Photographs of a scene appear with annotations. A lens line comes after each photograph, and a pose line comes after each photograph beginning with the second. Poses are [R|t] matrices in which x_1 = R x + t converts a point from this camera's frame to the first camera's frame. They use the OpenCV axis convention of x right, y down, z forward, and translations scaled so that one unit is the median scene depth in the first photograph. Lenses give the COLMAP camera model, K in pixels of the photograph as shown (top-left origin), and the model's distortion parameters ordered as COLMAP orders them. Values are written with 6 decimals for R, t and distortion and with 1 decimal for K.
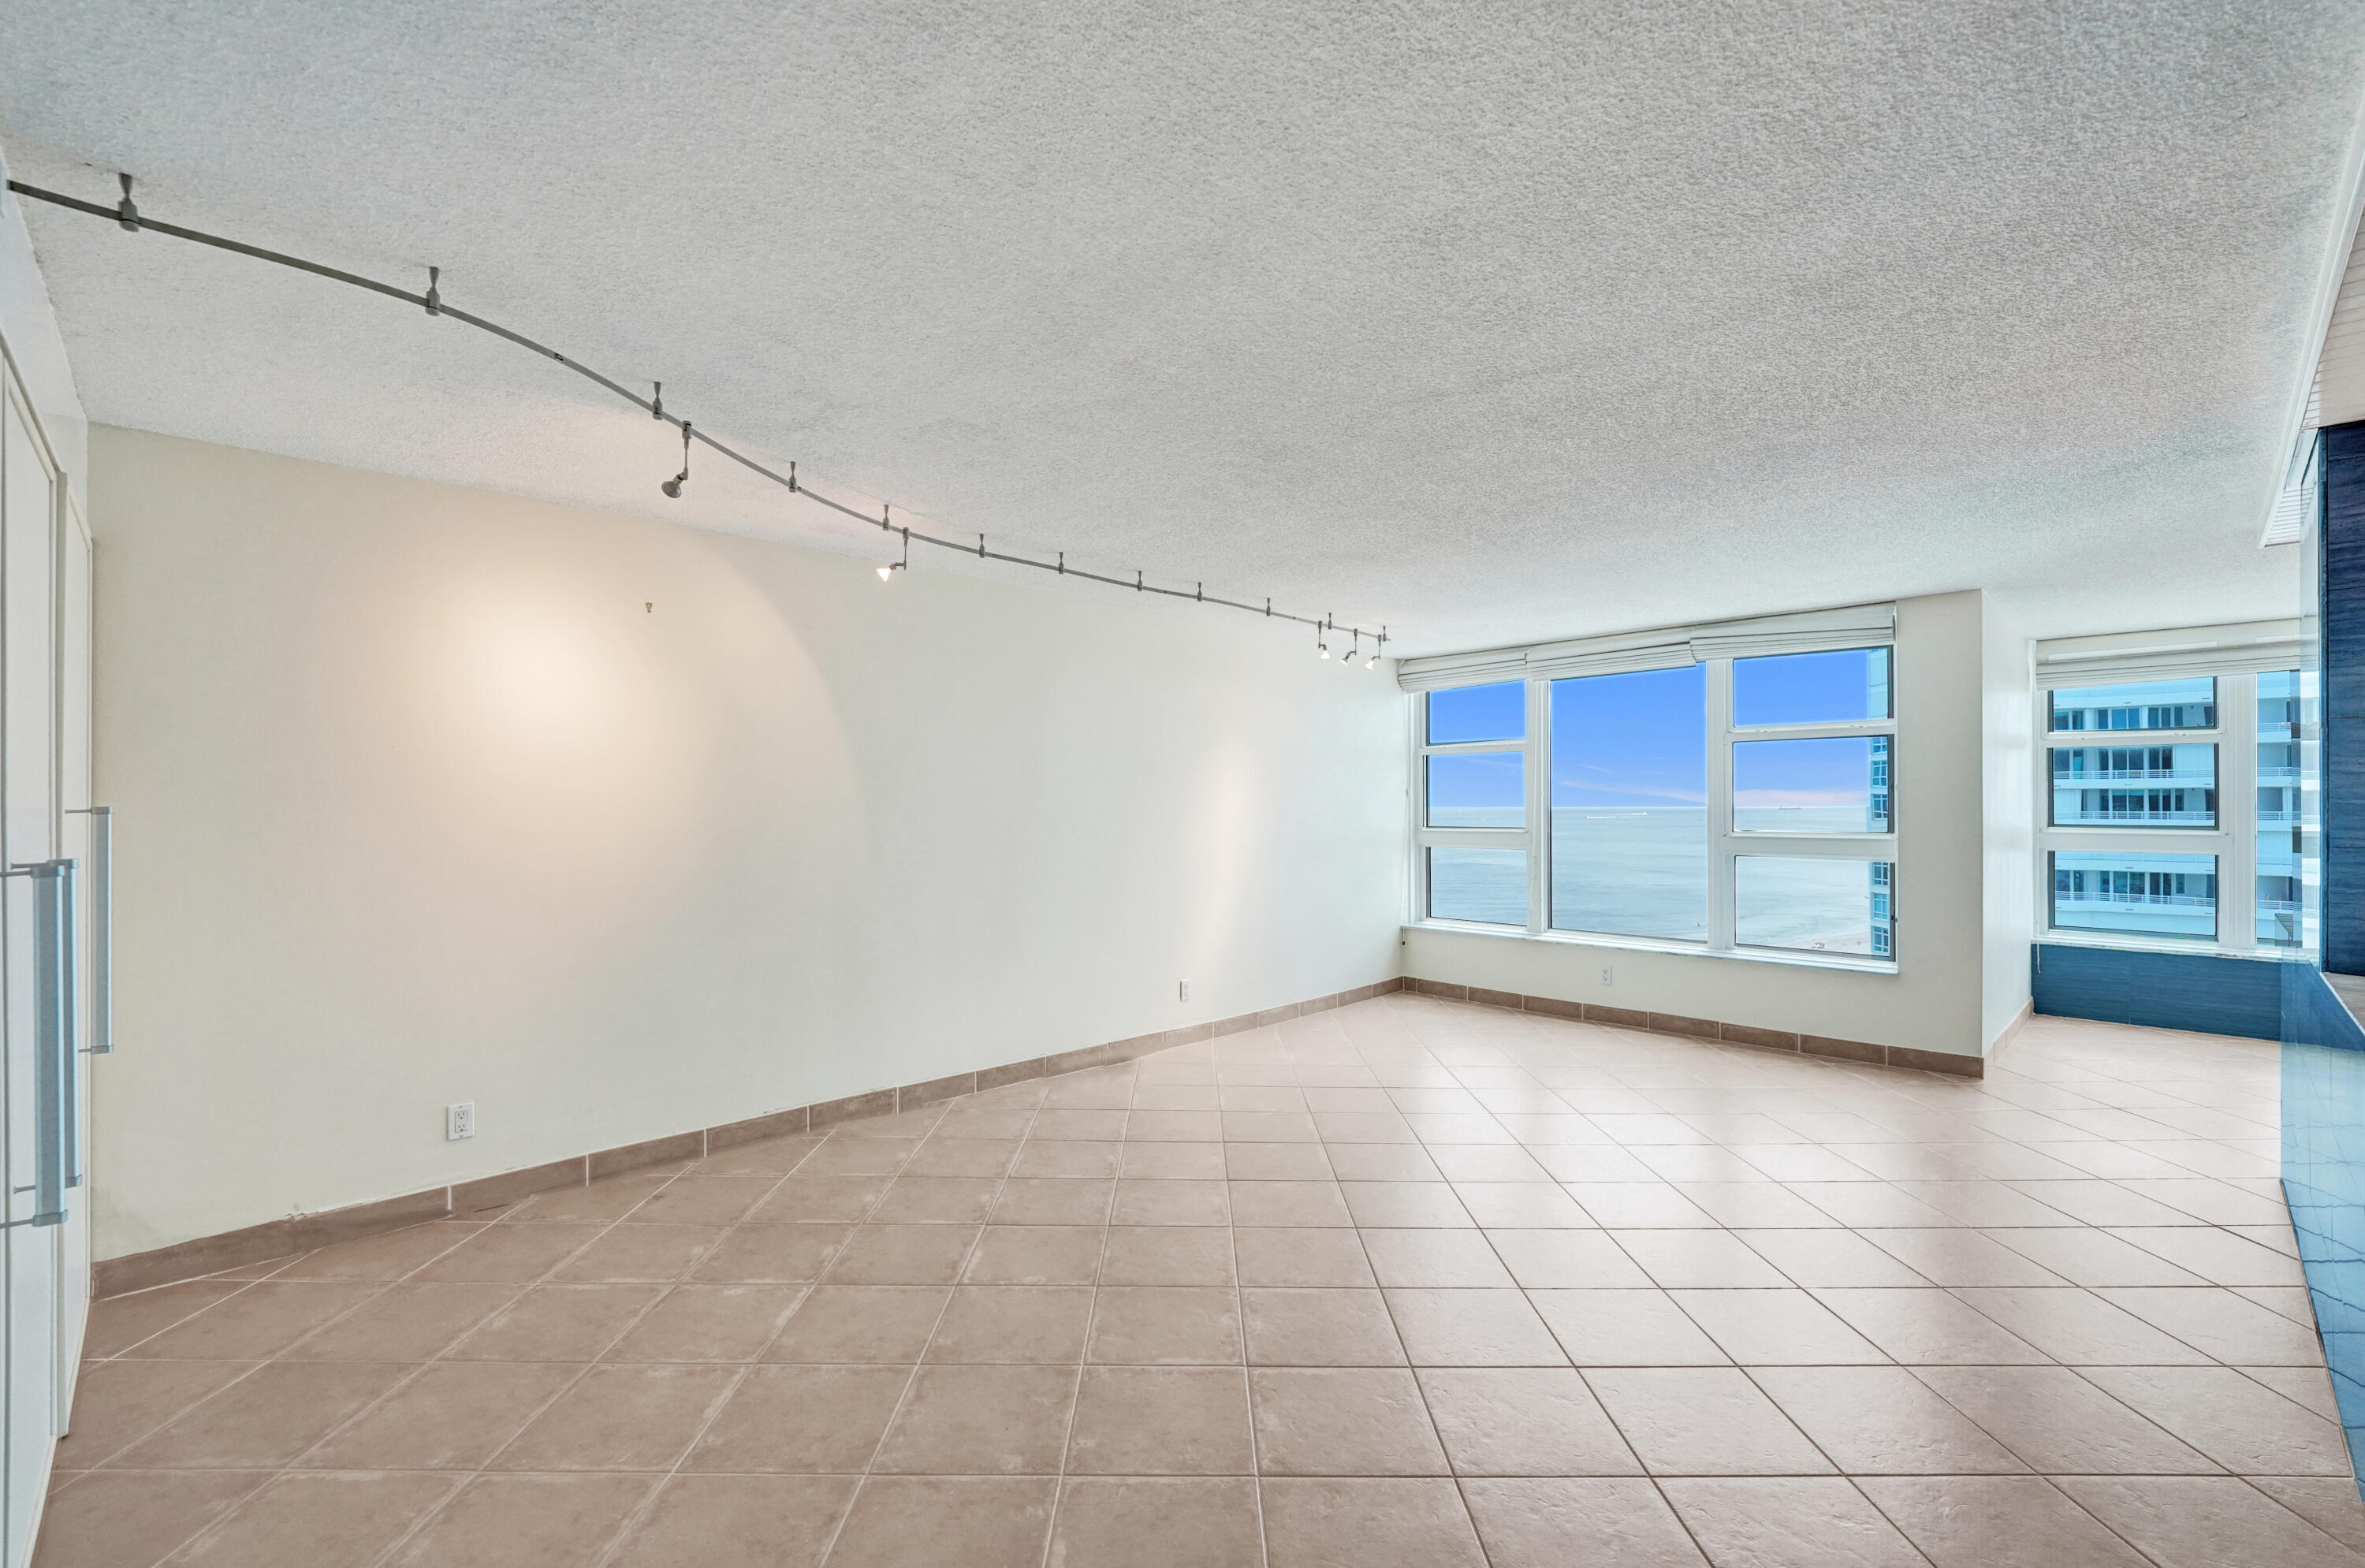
lens RADIAL K [[1002.7, 0, 1176.0], [0, 1002.7, 807.3], [0, 0, 1]] dist [-0.014956, 0.002836]
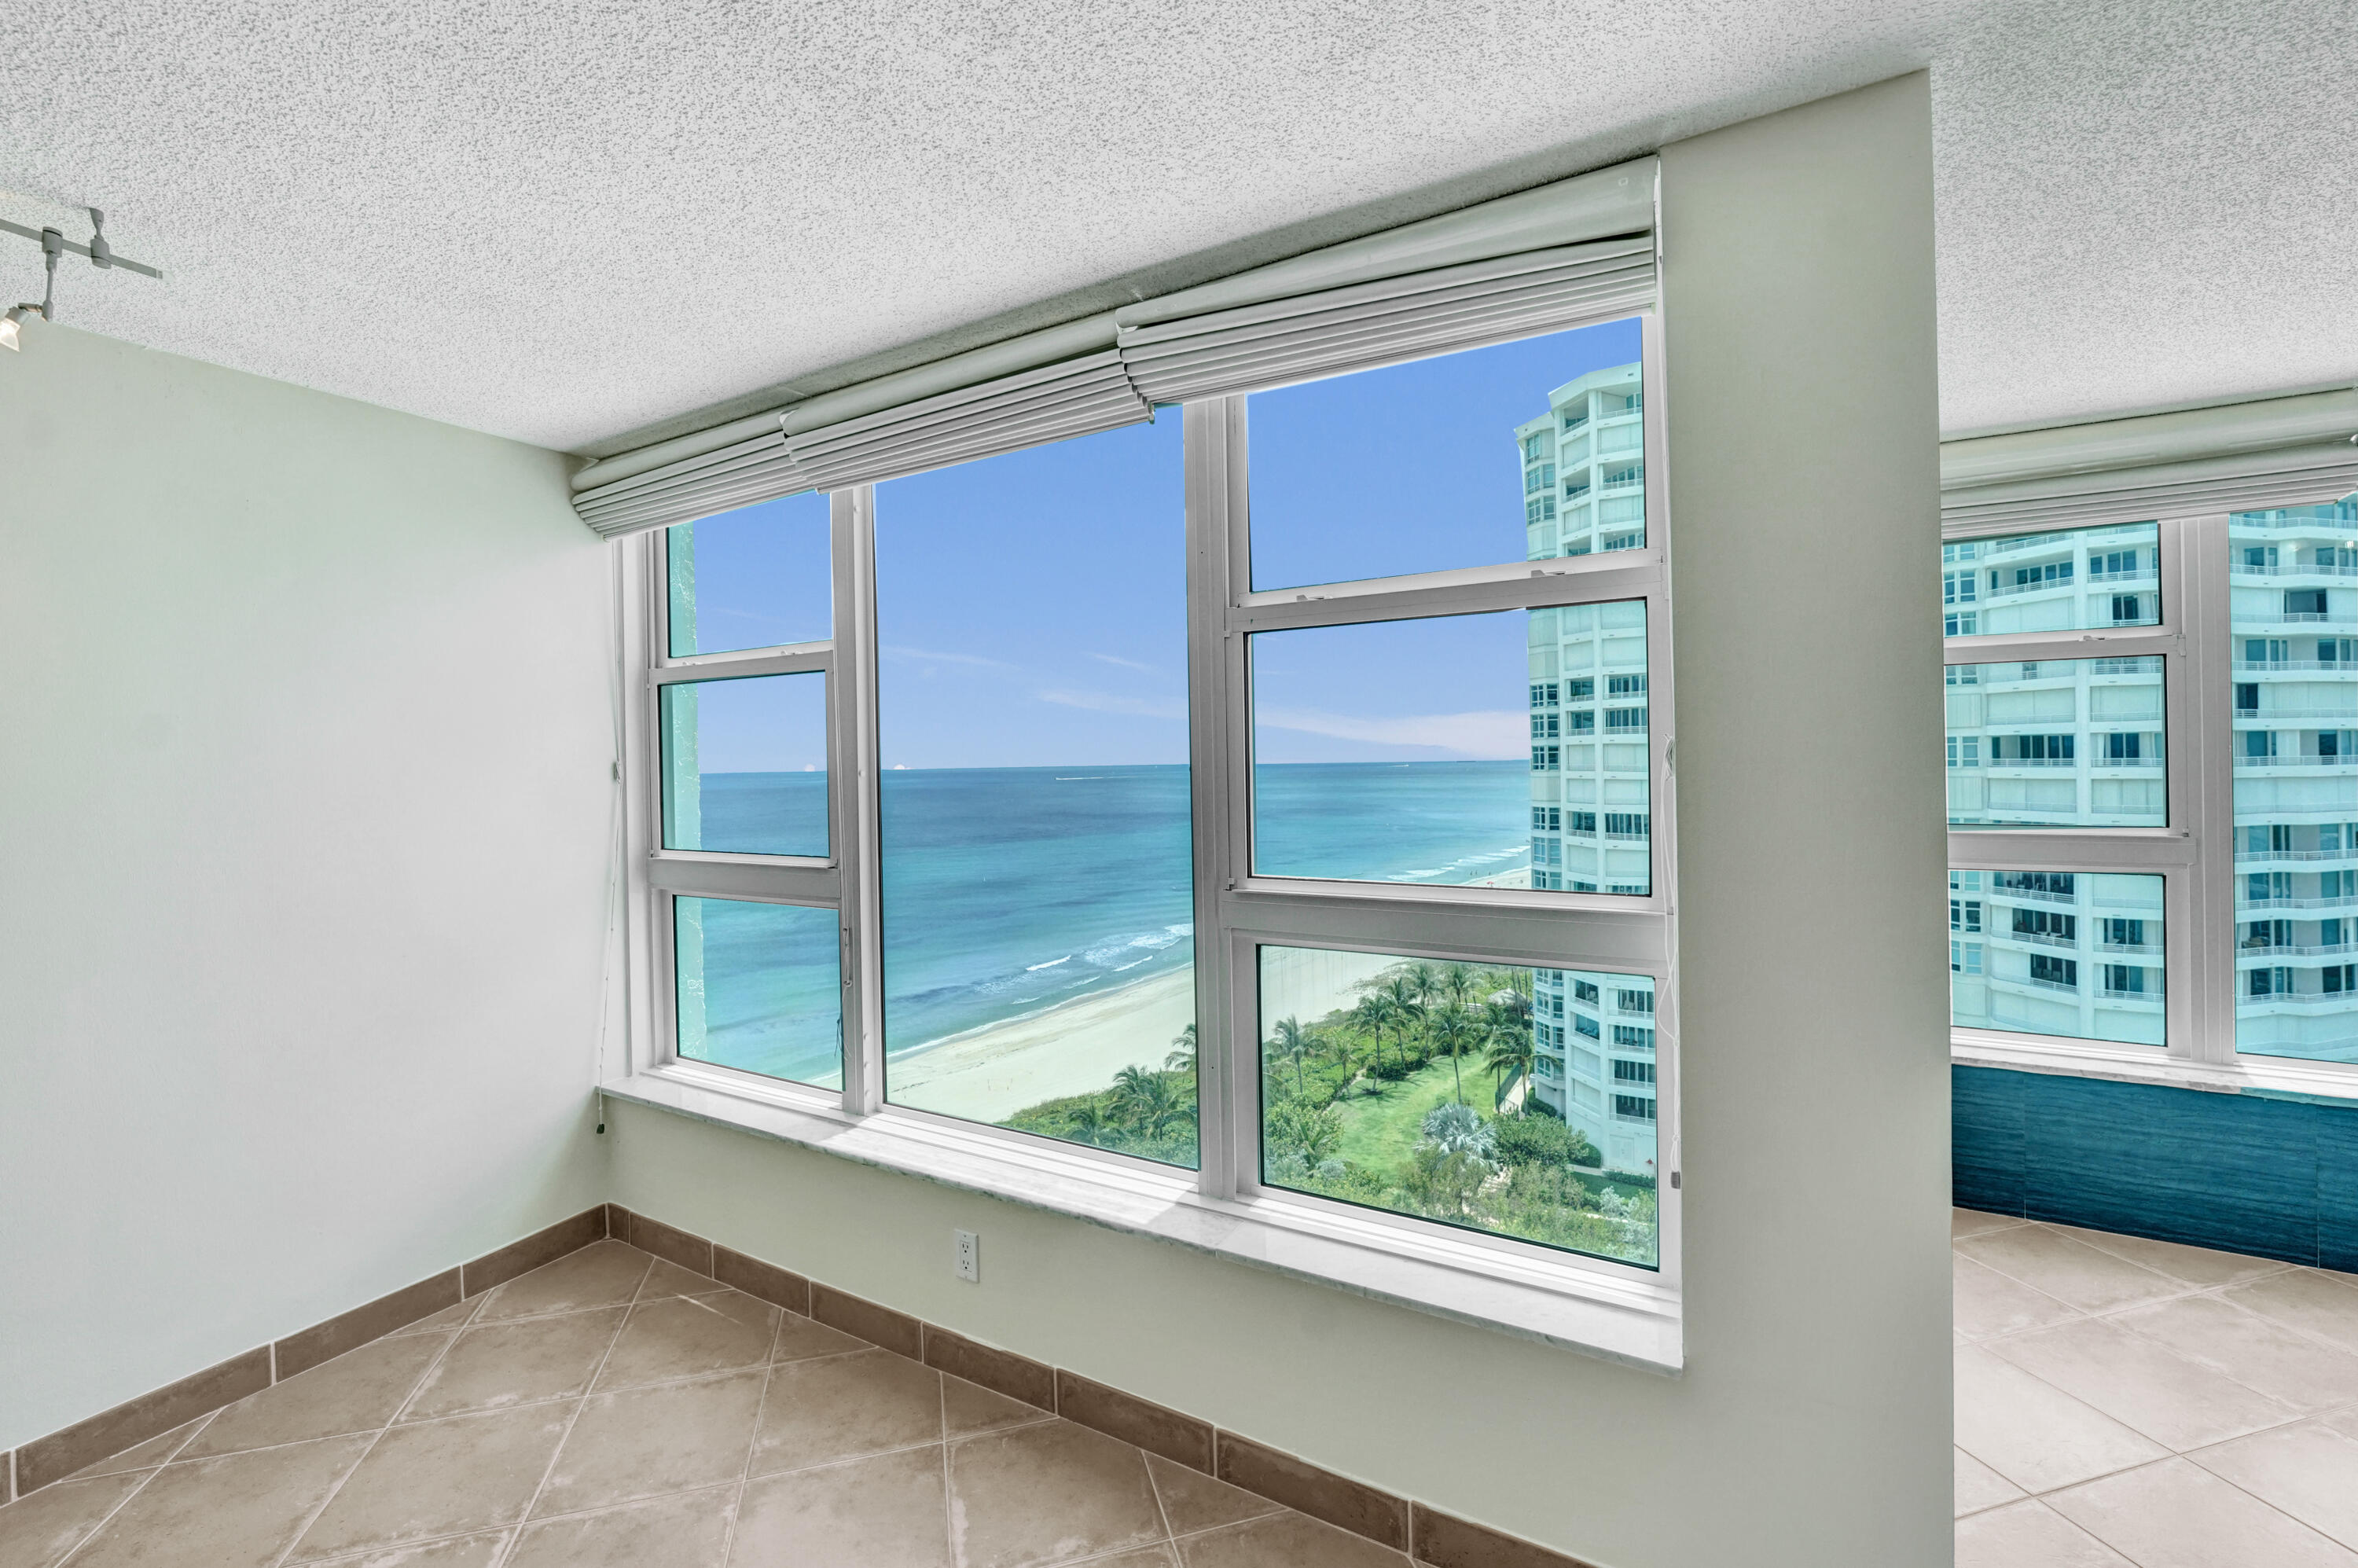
lens RADIAL K [[999.7, 0, 1187.9], [0, 999.7, 751.7], [0, 0, 1]] dist [-0.014956, 0.002836]
pose [[0.960643, -0.010518, 0.277585, 0.390753], [0.014336, 0.999828, -0.011731, -0.016551], [-0.277414, 0.015249, 0.960629, 0.592666]]
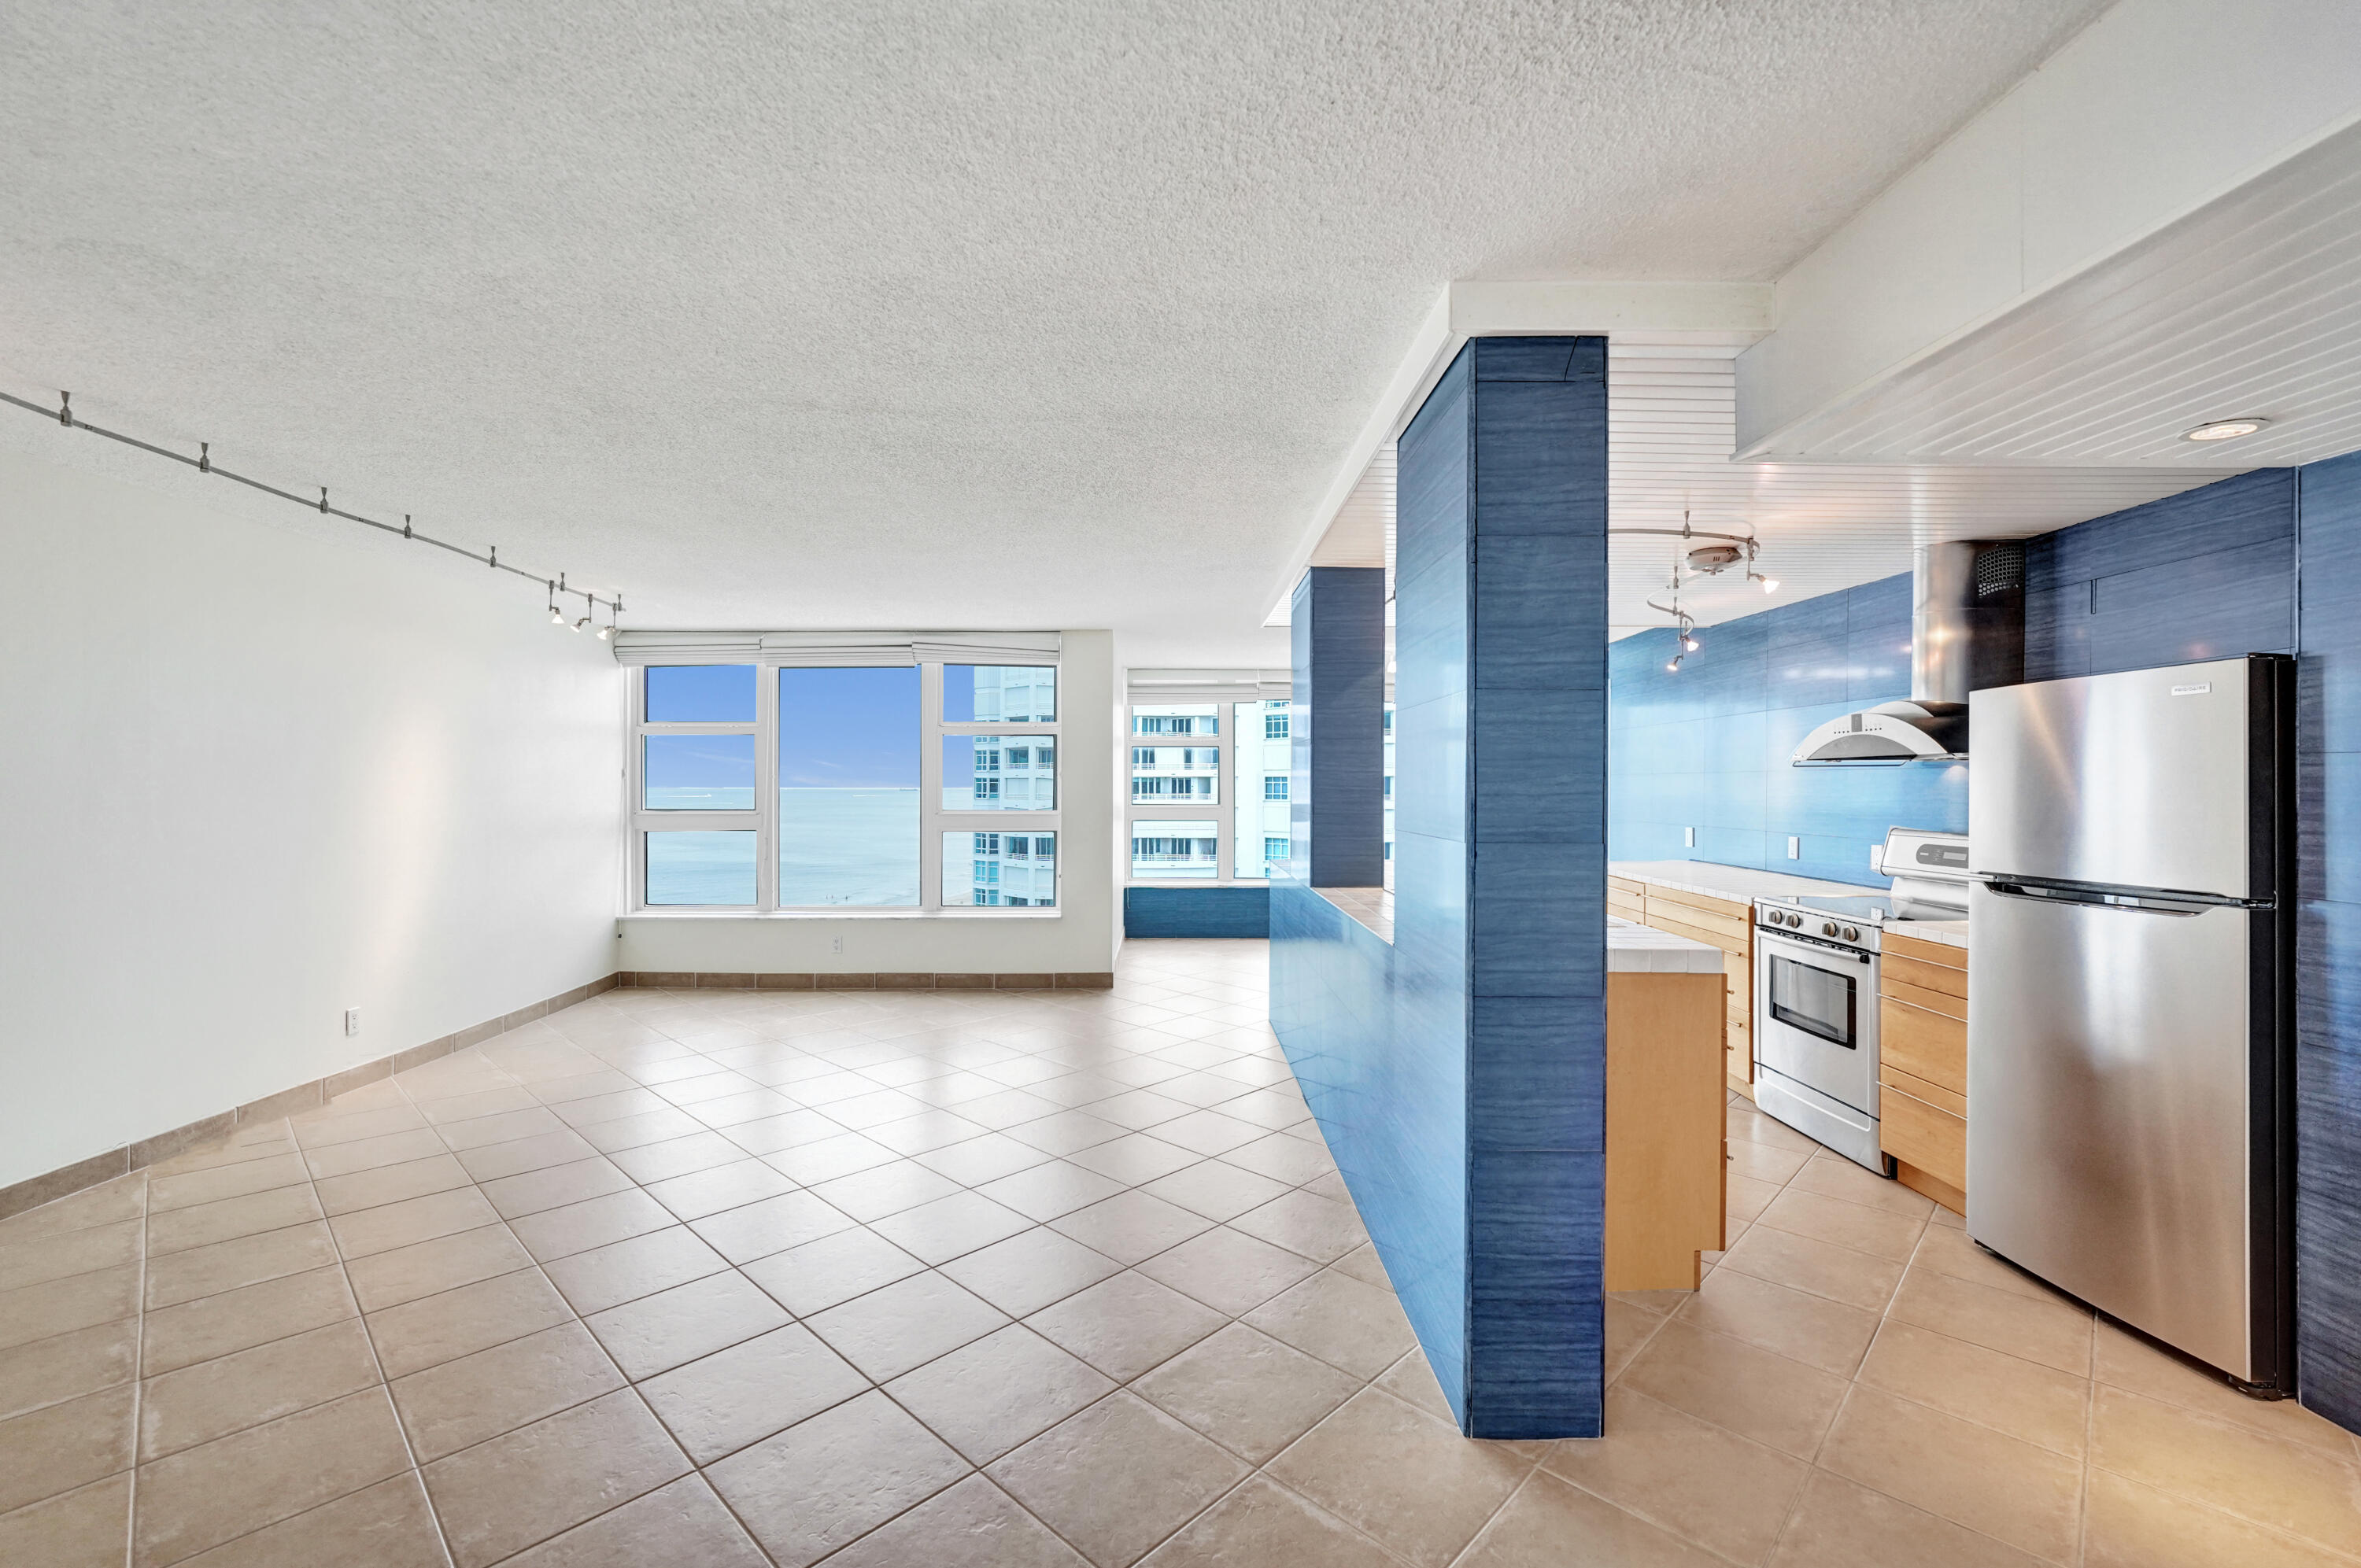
lens RADIAL K [[1000.8, 0, 1166.2], [0, 1000.8, 787.1], [0, 0, 1]] dist [-0.014956, 0.002836]
pose [[0.692591, 0.001651, 0.721329, -0.098676], [-0.000144, 0.999998, -0.002151, -0.000567], [-0.721331, 0.001386, 0.692589, -0.004740]]
